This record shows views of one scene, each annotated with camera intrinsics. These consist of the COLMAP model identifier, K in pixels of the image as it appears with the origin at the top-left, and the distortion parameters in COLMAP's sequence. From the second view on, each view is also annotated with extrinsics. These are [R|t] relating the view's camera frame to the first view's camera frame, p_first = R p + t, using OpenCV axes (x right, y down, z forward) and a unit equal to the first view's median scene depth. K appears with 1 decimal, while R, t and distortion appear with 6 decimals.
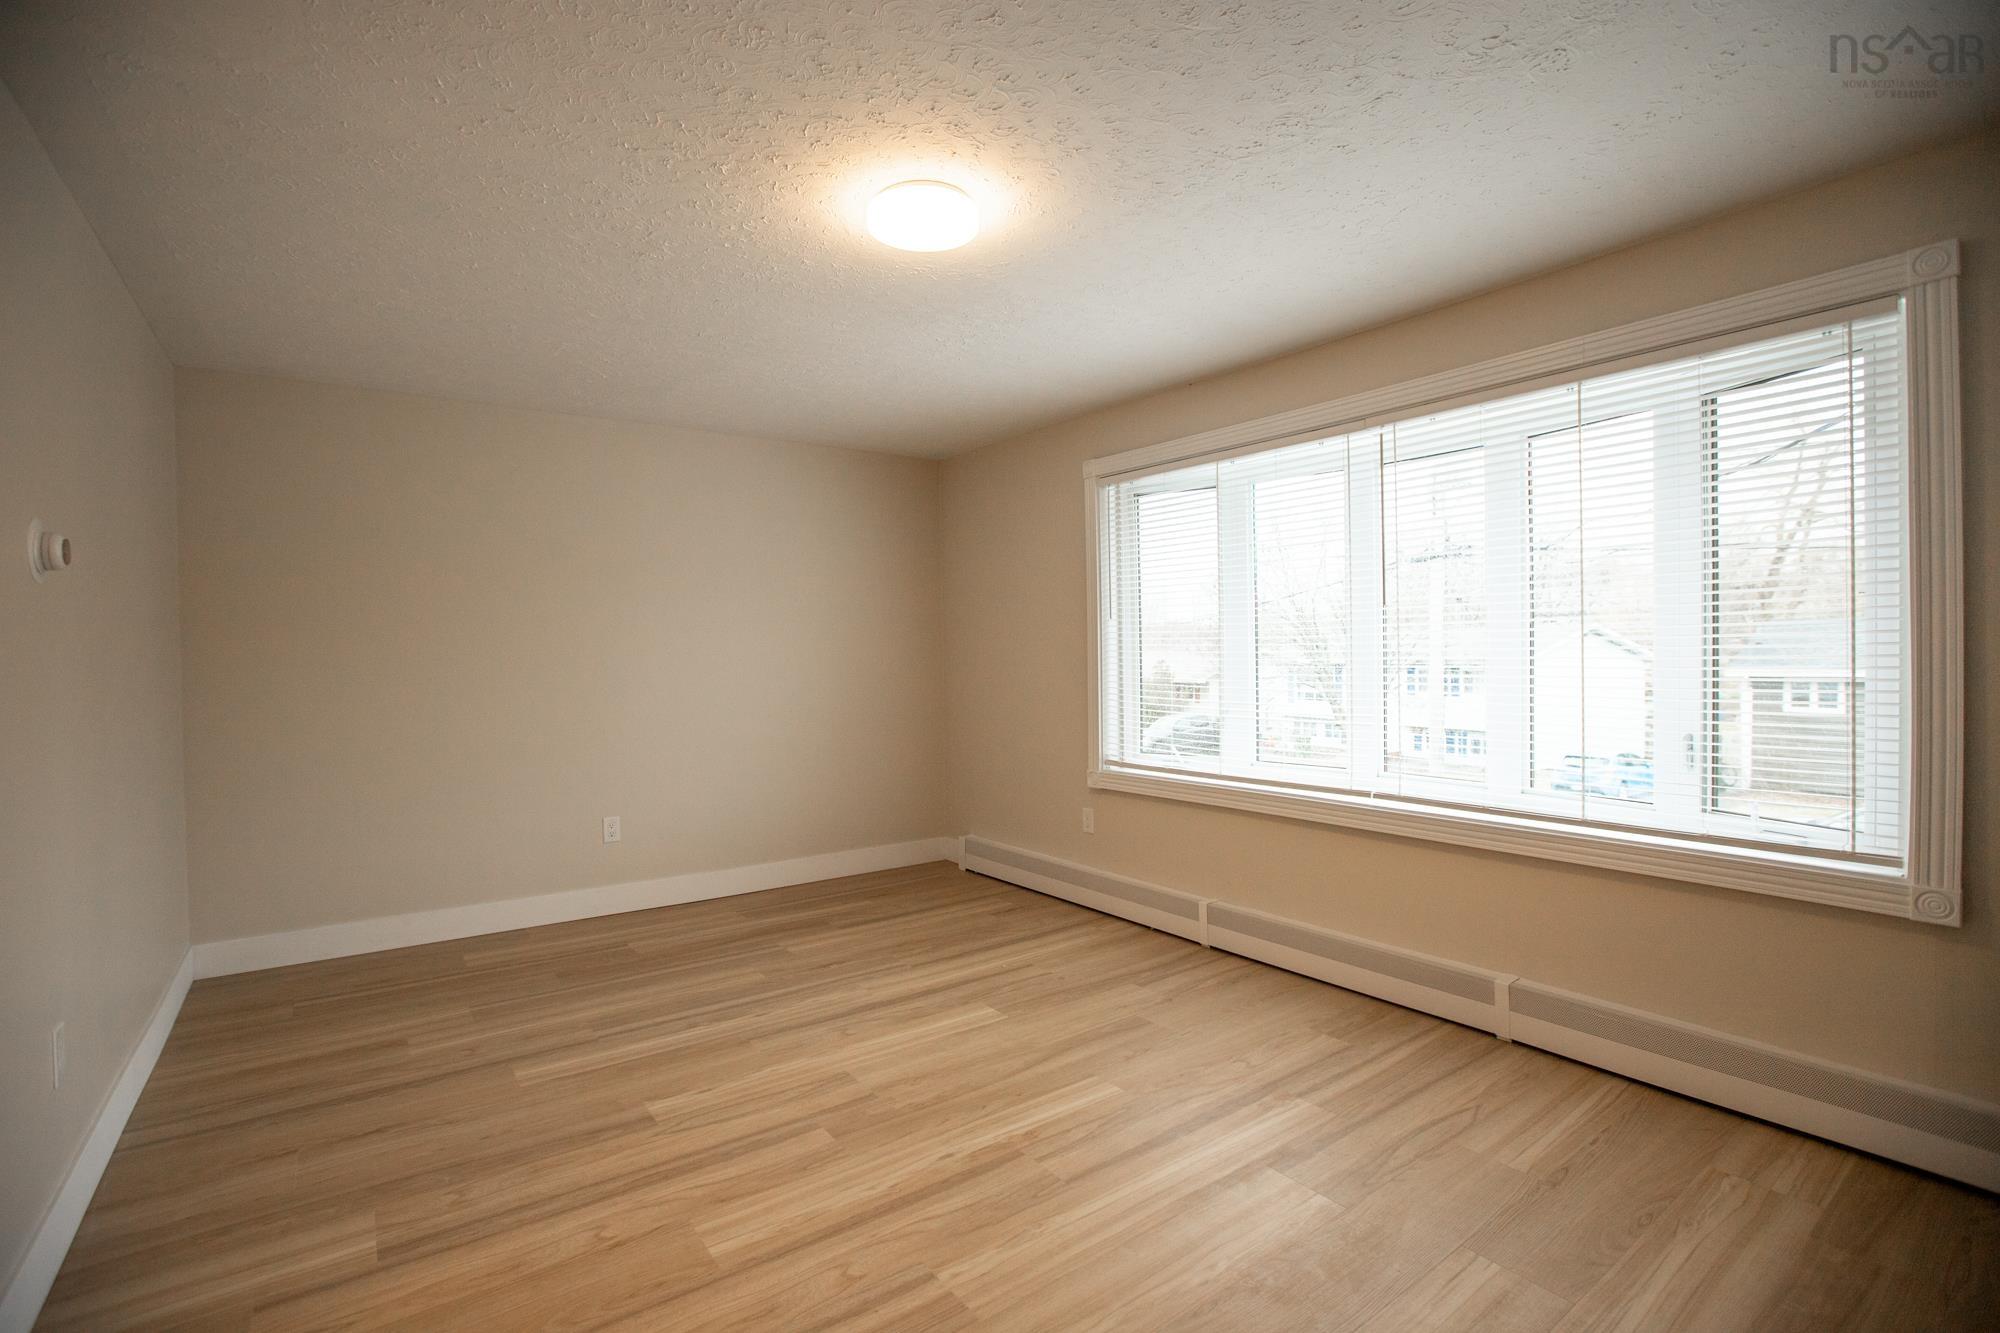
lens RADIAL K [[912.6, 0, 995.2], [0, 912.6, 659.5], [0, 0, 1]] dist [-0.052427, 0.015843]
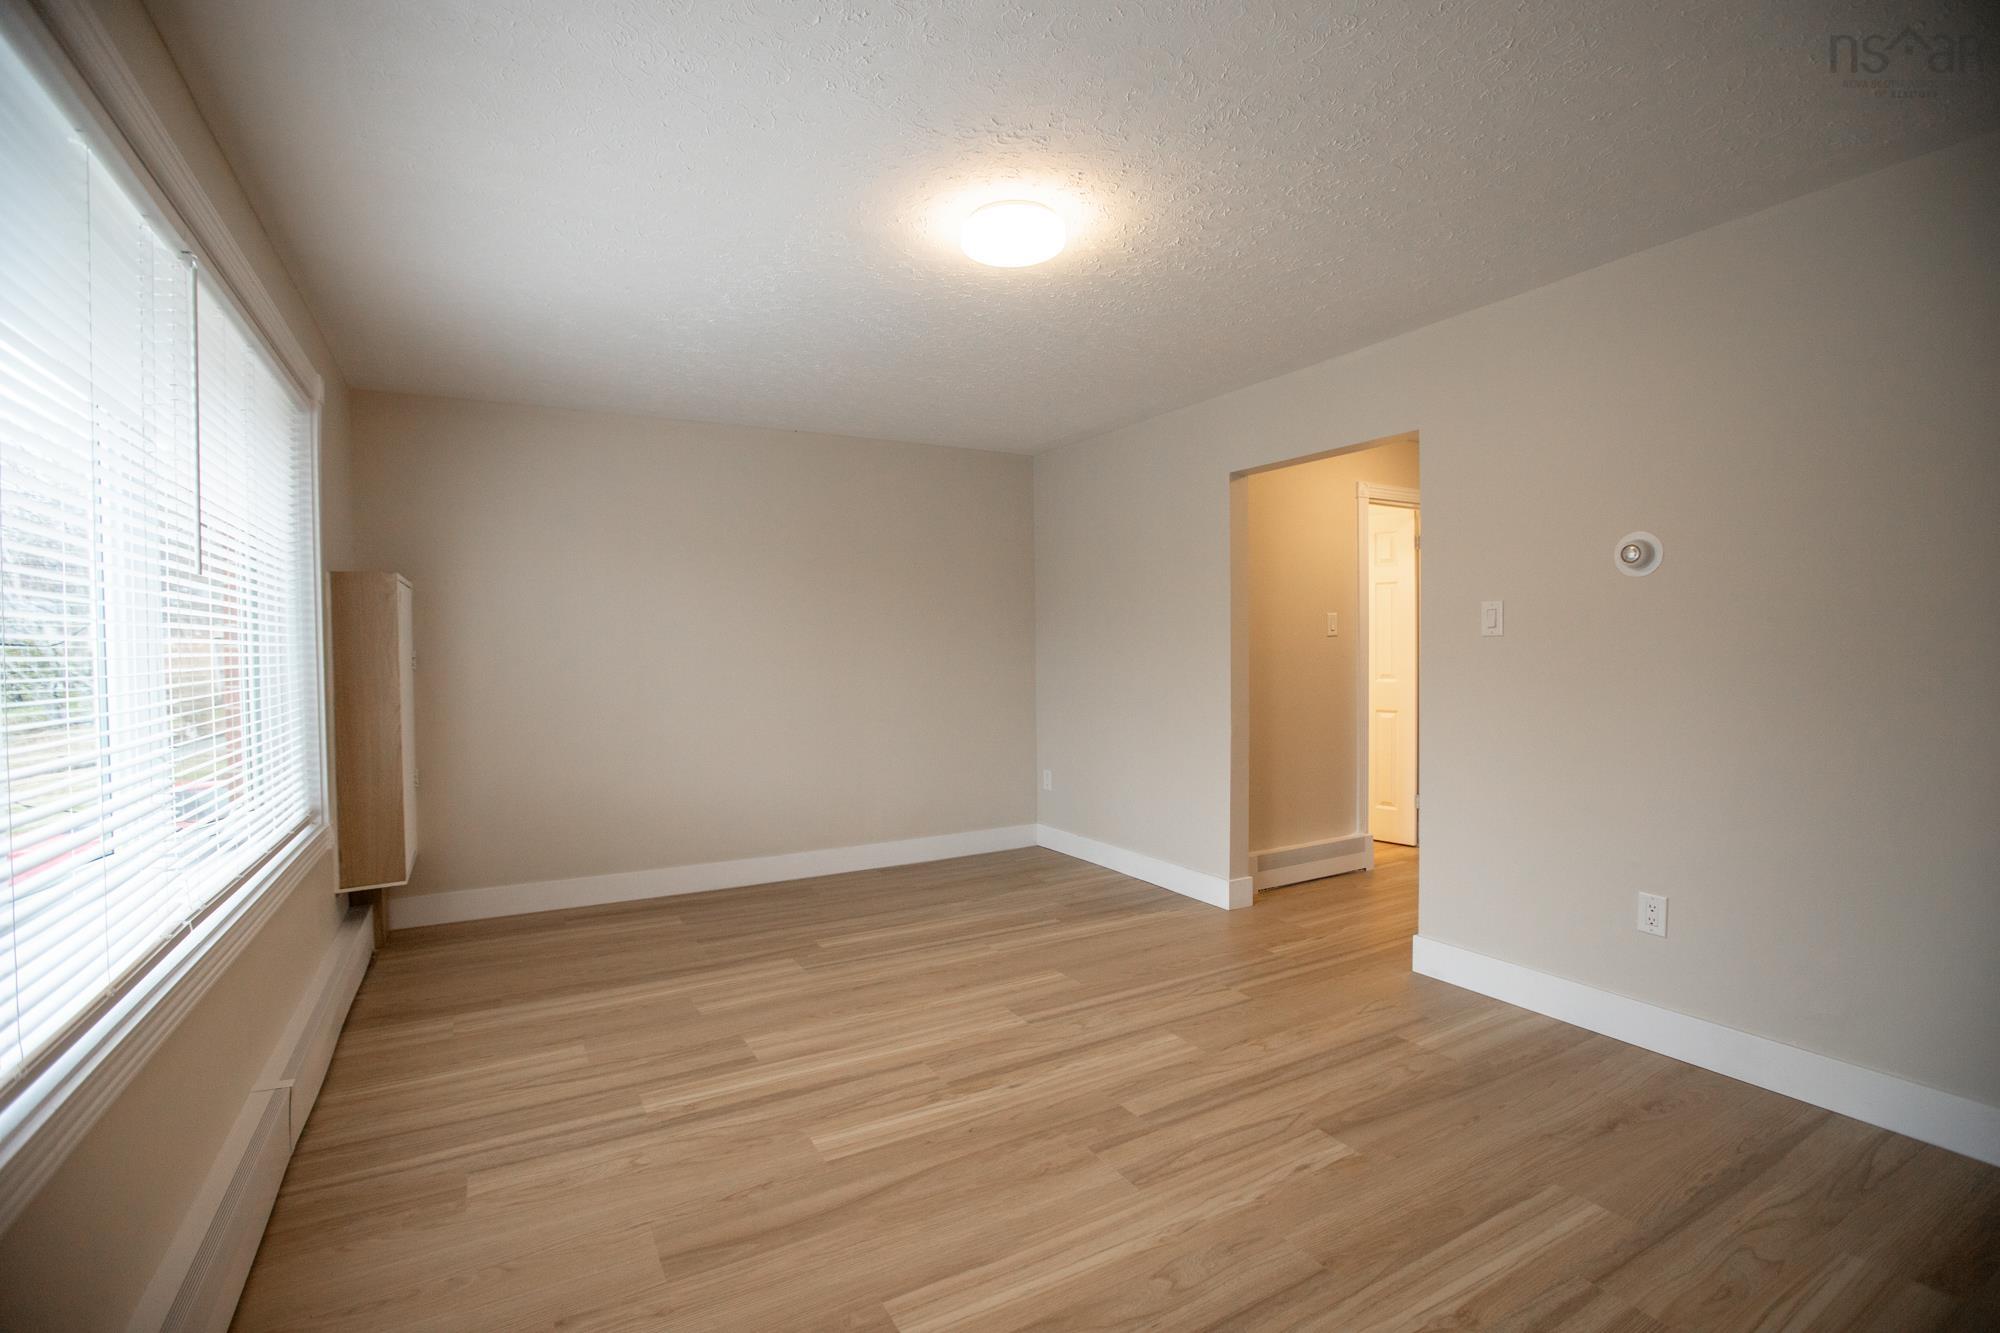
lens RADIAL K [[912.6, 0, 1000.4], [0, 912.6, 668.9], [0, 0, 1]] dist [-0.052427, 0.015843]
pose [[-0.993946, 0.020894, 0.107863, -0.161808], [0.024878, 0.999052, 0.035722, -0.011235], [-0.107014, 0.038189, -0.993524, 2.015167]]
